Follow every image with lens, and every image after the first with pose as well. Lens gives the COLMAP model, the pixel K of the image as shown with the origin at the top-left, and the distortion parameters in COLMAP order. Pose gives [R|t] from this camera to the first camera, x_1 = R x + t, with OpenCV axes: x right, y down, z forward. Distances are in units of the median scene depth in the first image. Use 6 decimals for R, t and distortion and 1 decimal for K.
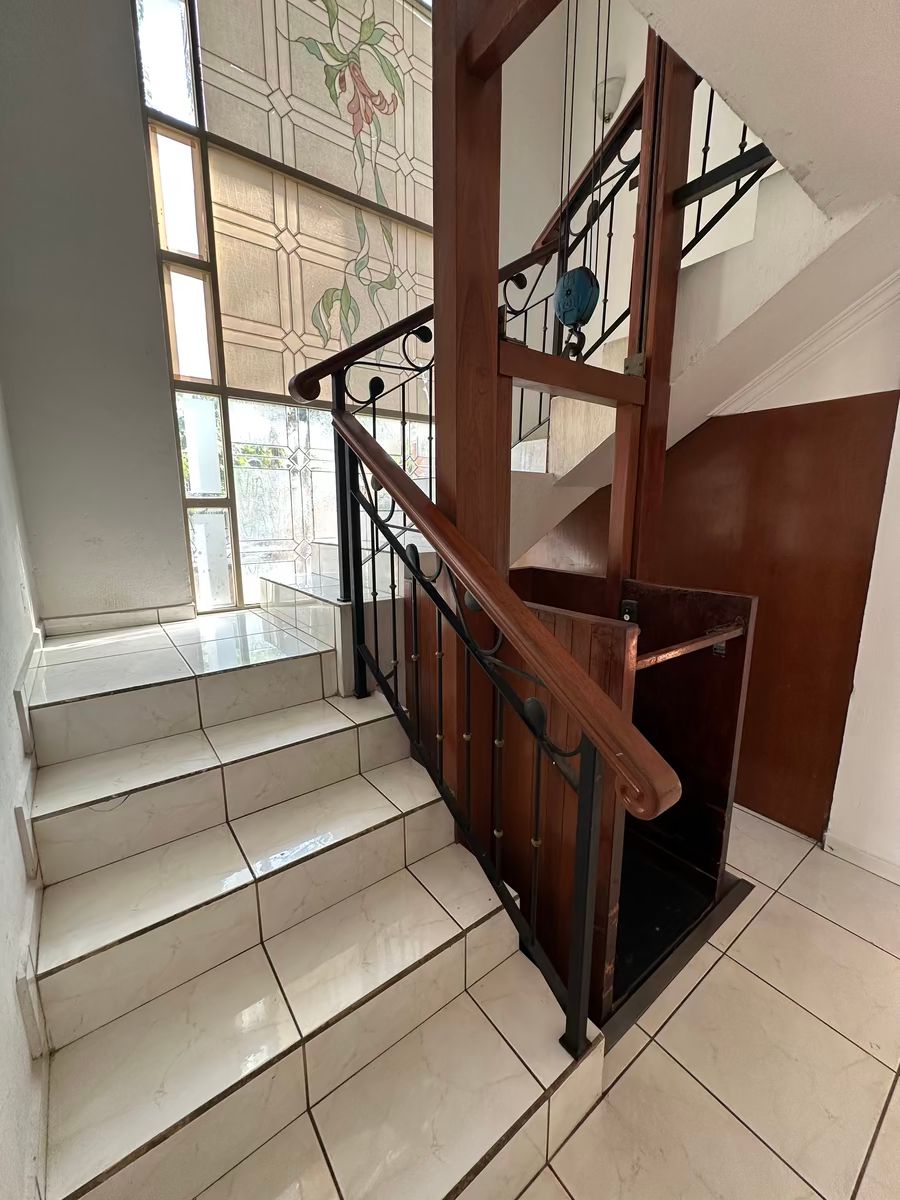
lens RADIAL K [[479.0, 0, 451.4], [0, 479.0, 605.0], [0, 0, 1]] dist [-0.003417, 0.000756]
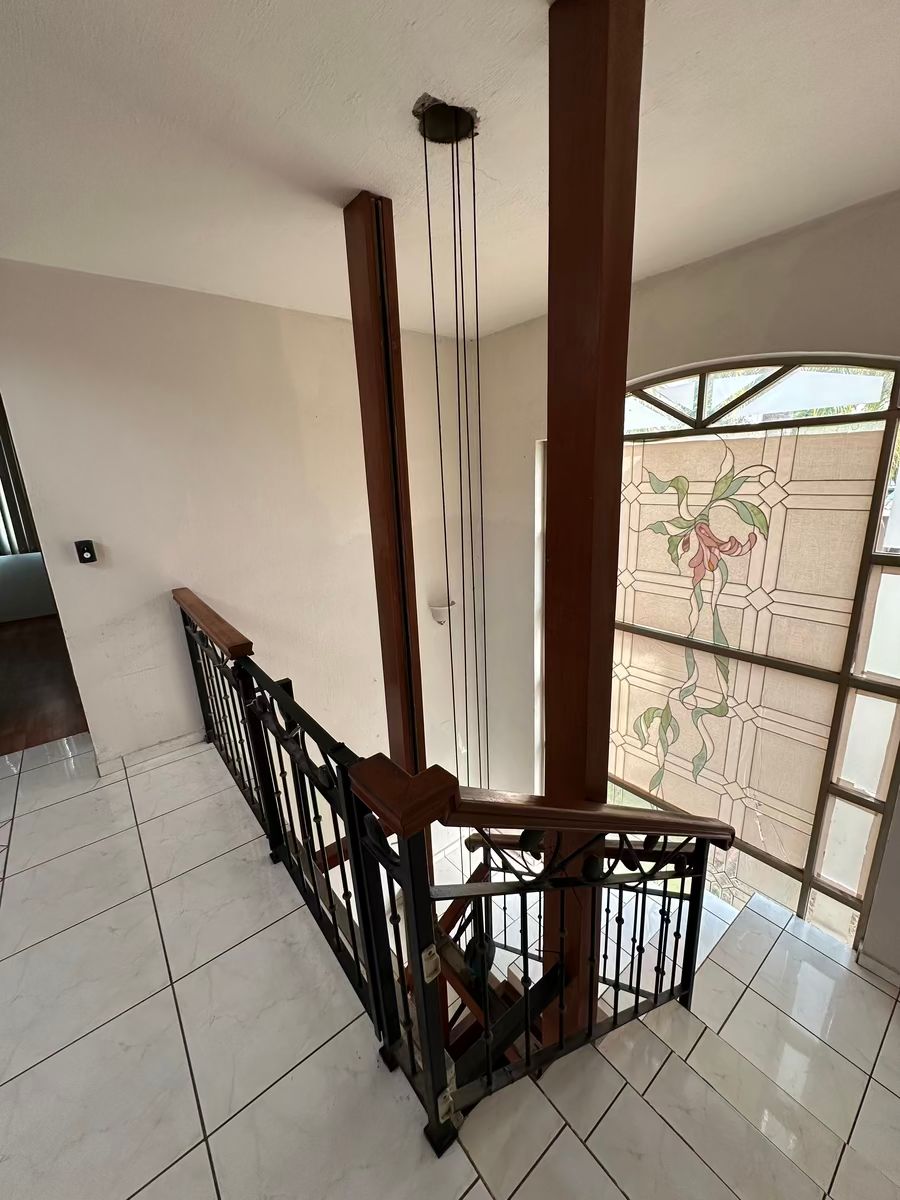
lens RADIAL K [[479.0, 0, 450.7], [0, 479.0, 599.1], [0, 0, 1]] dist [-0.003417, 0.000756]
pose [[0.027436, 0.261766, -0.964741, 0.733606], [-0.144773, 0.955970, 0.255269, -1.108331], [0.989084, 0.132665, 0.064125, 0.428112]]
